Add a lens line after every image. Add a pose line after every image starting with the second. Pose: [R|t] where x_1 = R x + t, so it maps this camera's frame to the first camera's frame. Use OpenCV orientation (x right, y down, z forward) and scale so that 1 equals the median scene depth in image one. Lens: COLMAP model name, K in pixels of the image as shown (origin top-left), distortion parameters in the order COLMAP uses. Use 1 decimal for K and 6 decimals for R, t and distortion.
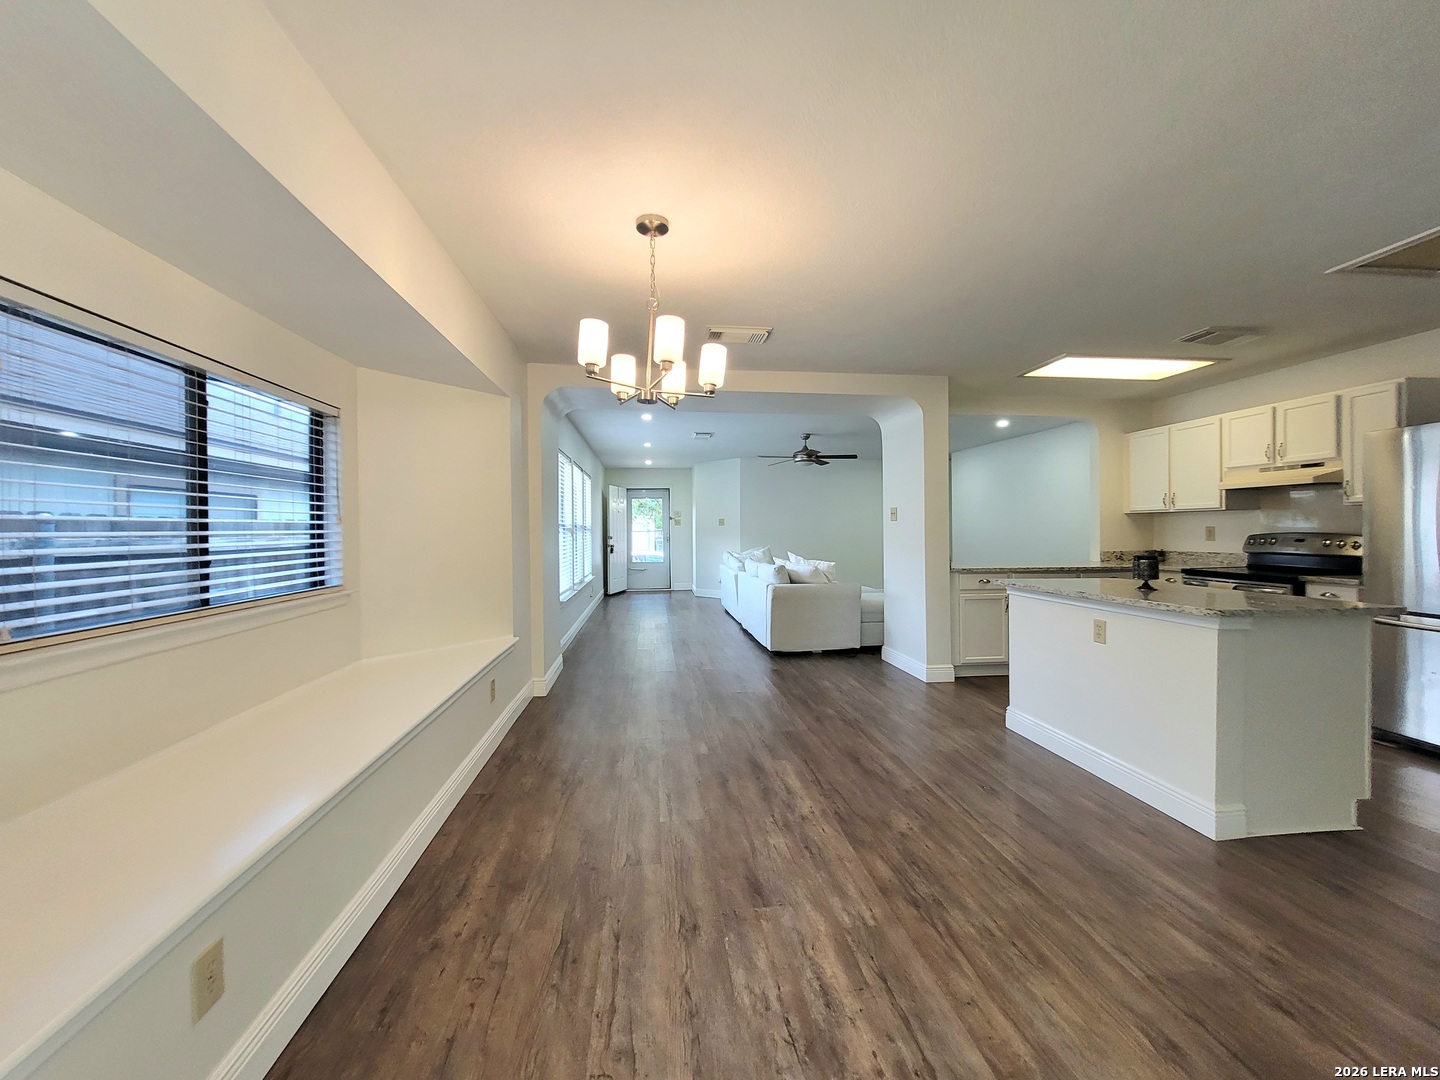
lens RADIAL K [[562.9, 0, 711.9], [0, 562.9, 525.0], [0, 0, 1]] dist [0.002356, -0.001179]
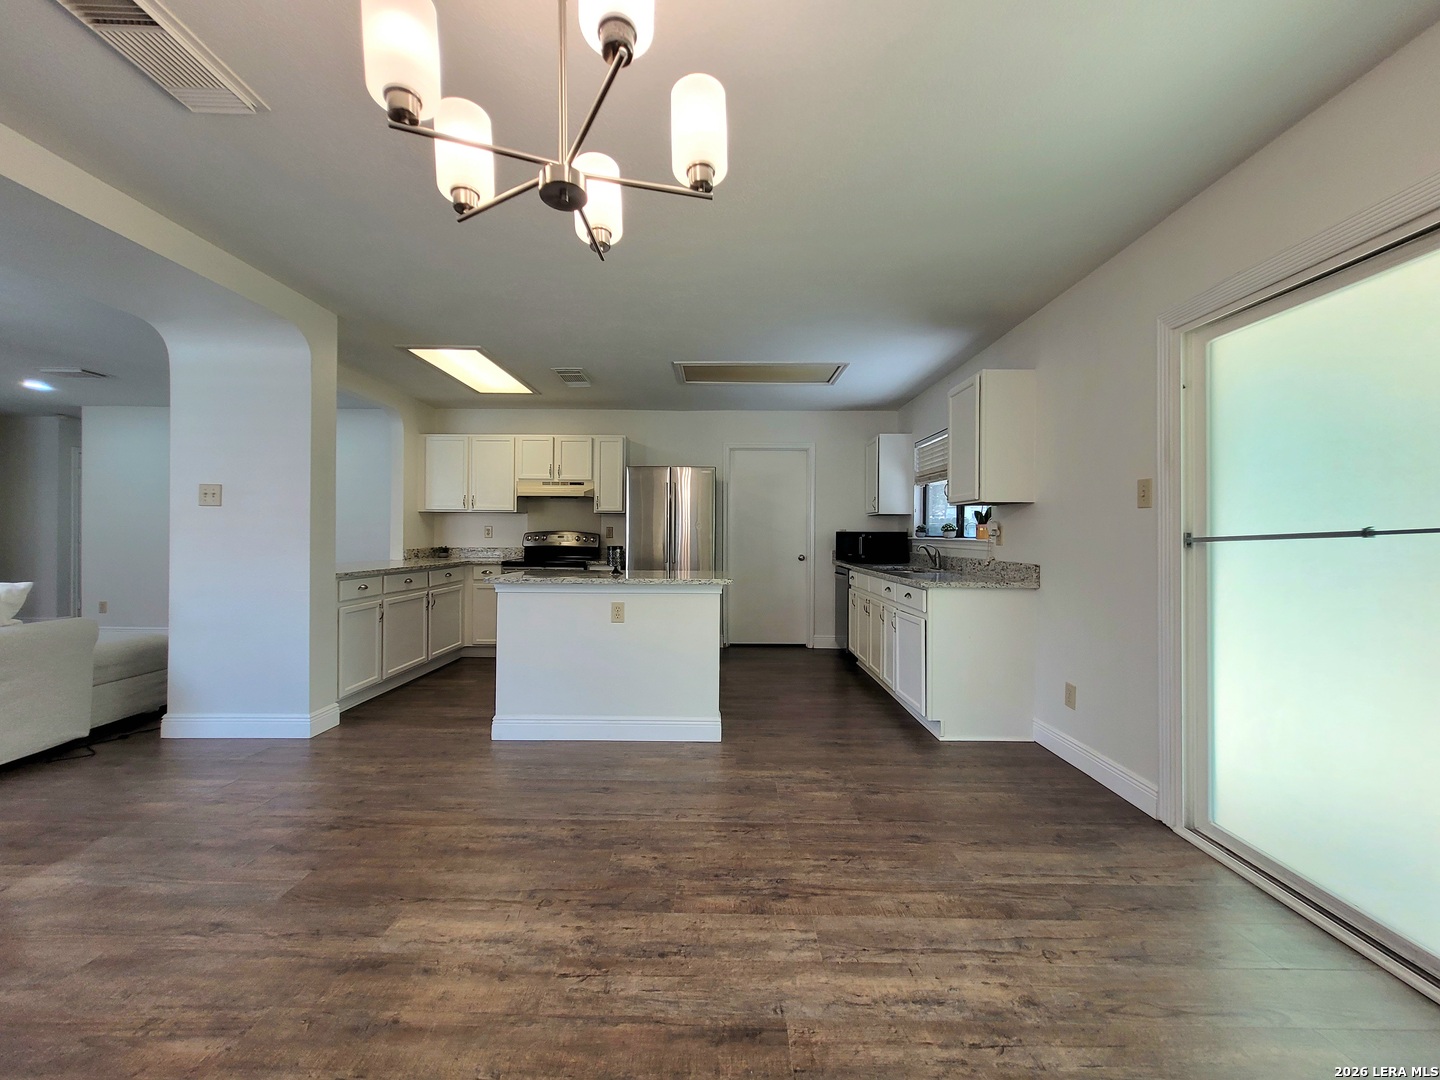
lens RADIAL K [[562.9, 0, 715.3], [0, 562.9, 530.1], [0, 0, 1]] dist [0.002356, -0.001179]
pose [[0.118098, 0.015024, 0.992888, -0.306449], [-0.016871, 0.999772, -0.013122, 0.023989], [-0.992859, -0.015201, 0.118325, 0.485333]]
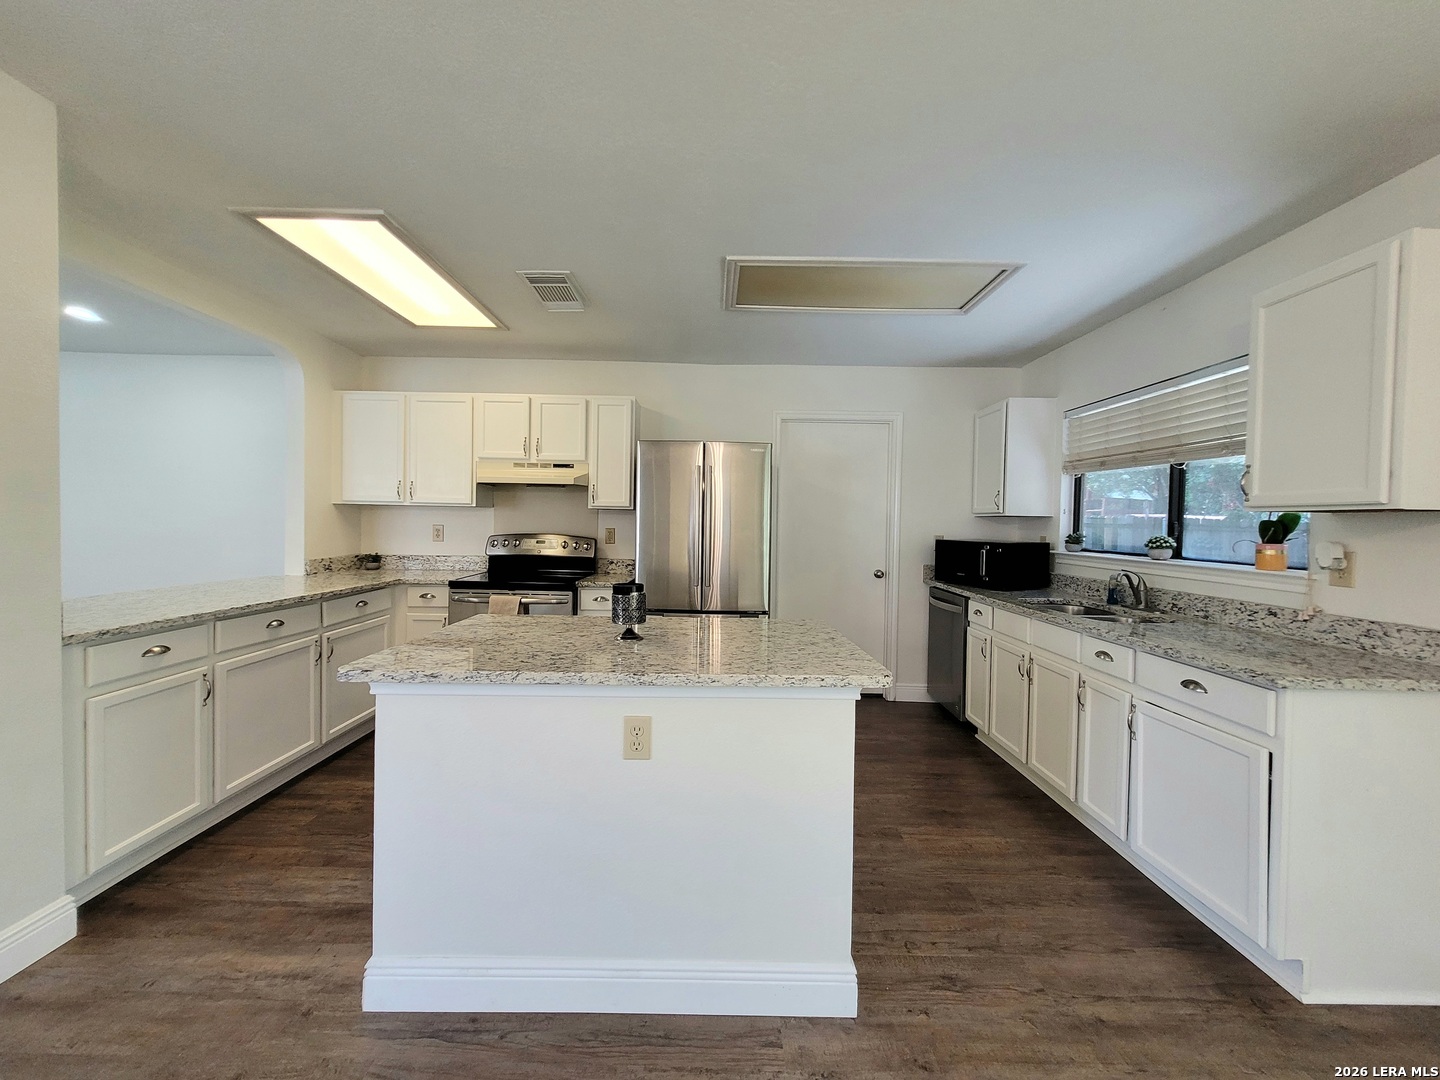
lens RADIAL K [[562.9, 0, 714.0], [0, 562.9, 533.2], [0, 0, 1]] dist [0.002356, -0.001179]
pose [[0.112045, -0.010217, 0.993651, 0.122796], [-0.028411, 0.999505, 0.013481, -0.009828], [-0.993297, -0.029741, 0.111699, 0.631793]]
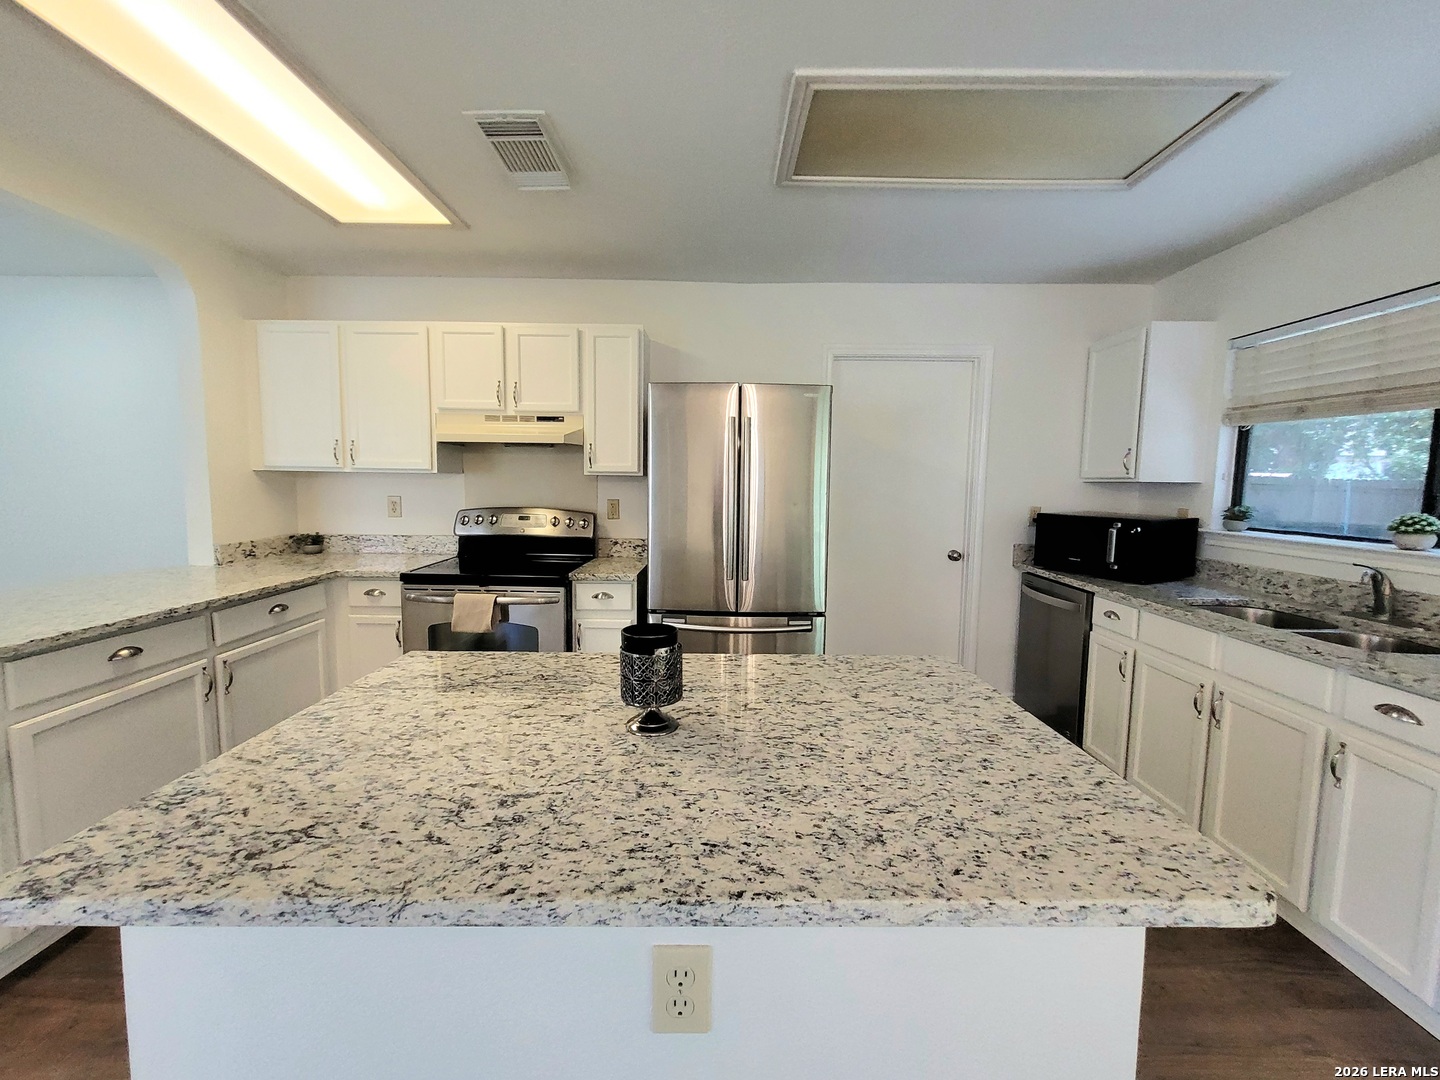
lens RADIAL K [[562.9, 0, 713.7], [0, 562.9, 527.7], [0, 0, 1]] dist [0.002356, -0.001179]
pose [[0.116173, -0.076571, 0.990273, 0.343789], [-0.022835, 0.996554, 0.079736, -0.027136], [-0.992966, -0.031876, 0.114024, 0.700334]]
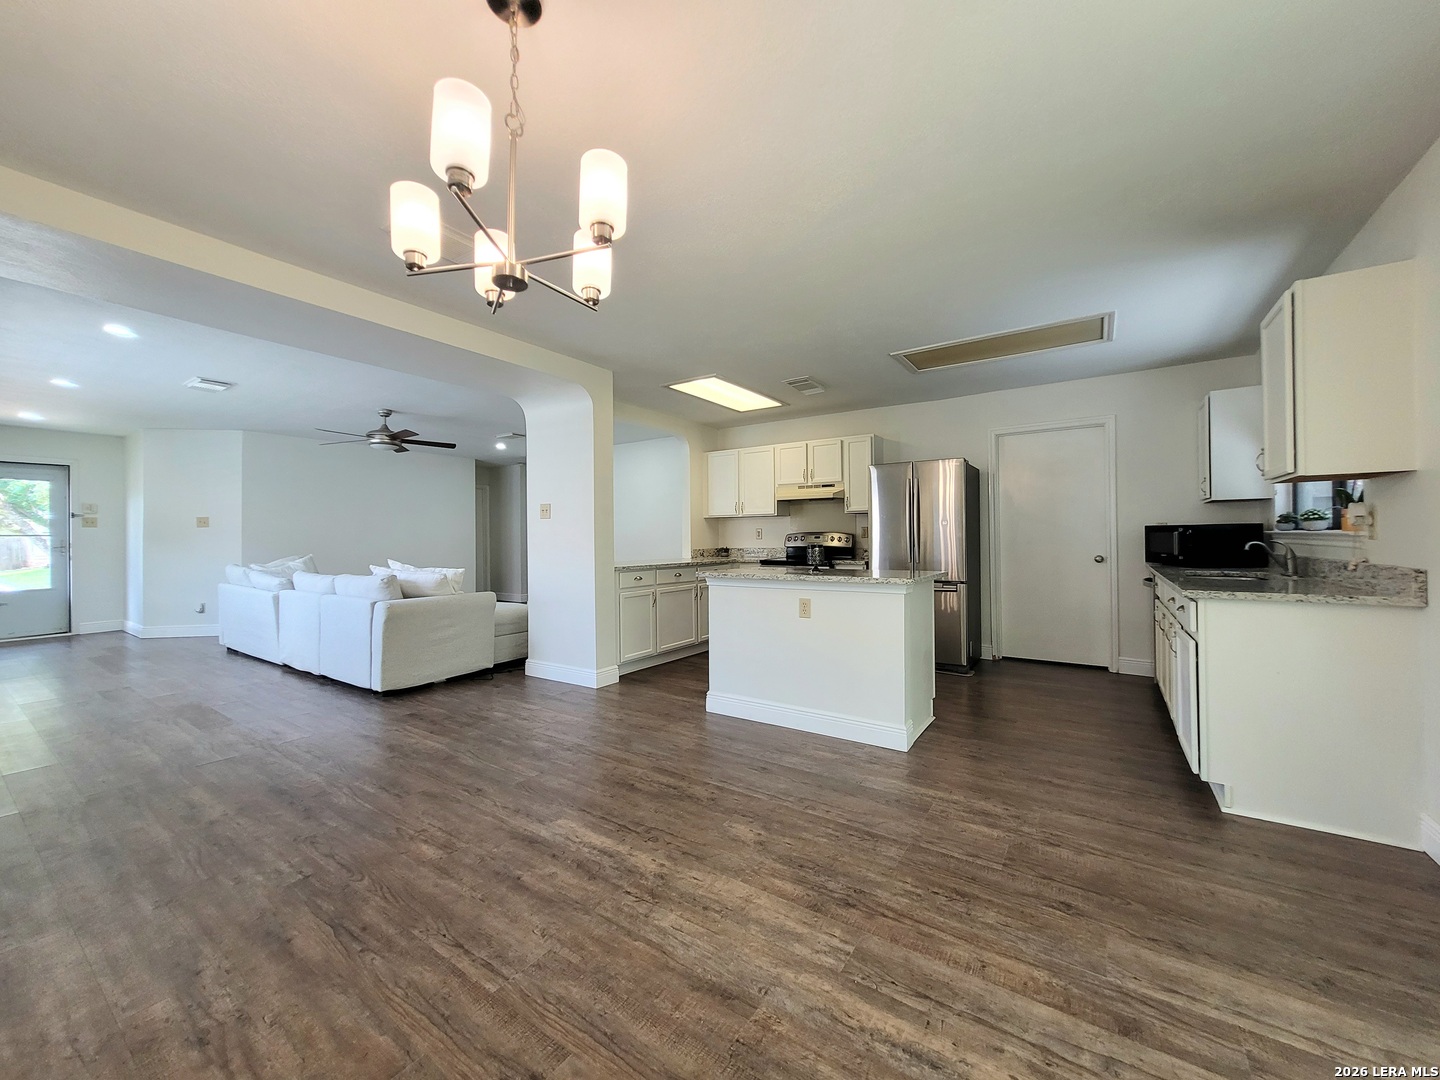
lens RADIAL K [[562.9, 0, 715.9], [0, 562.9, 529.4], [0, 0, 1]] dist [0.002356, -0.001179]
pose [[0.652031, 0.010686, 0.758117, -0.243994], [-0.002156, 0.999923, -0.012240, 0.026985], [-0.758189, 0.006346, 0.652004, 0.264376]]
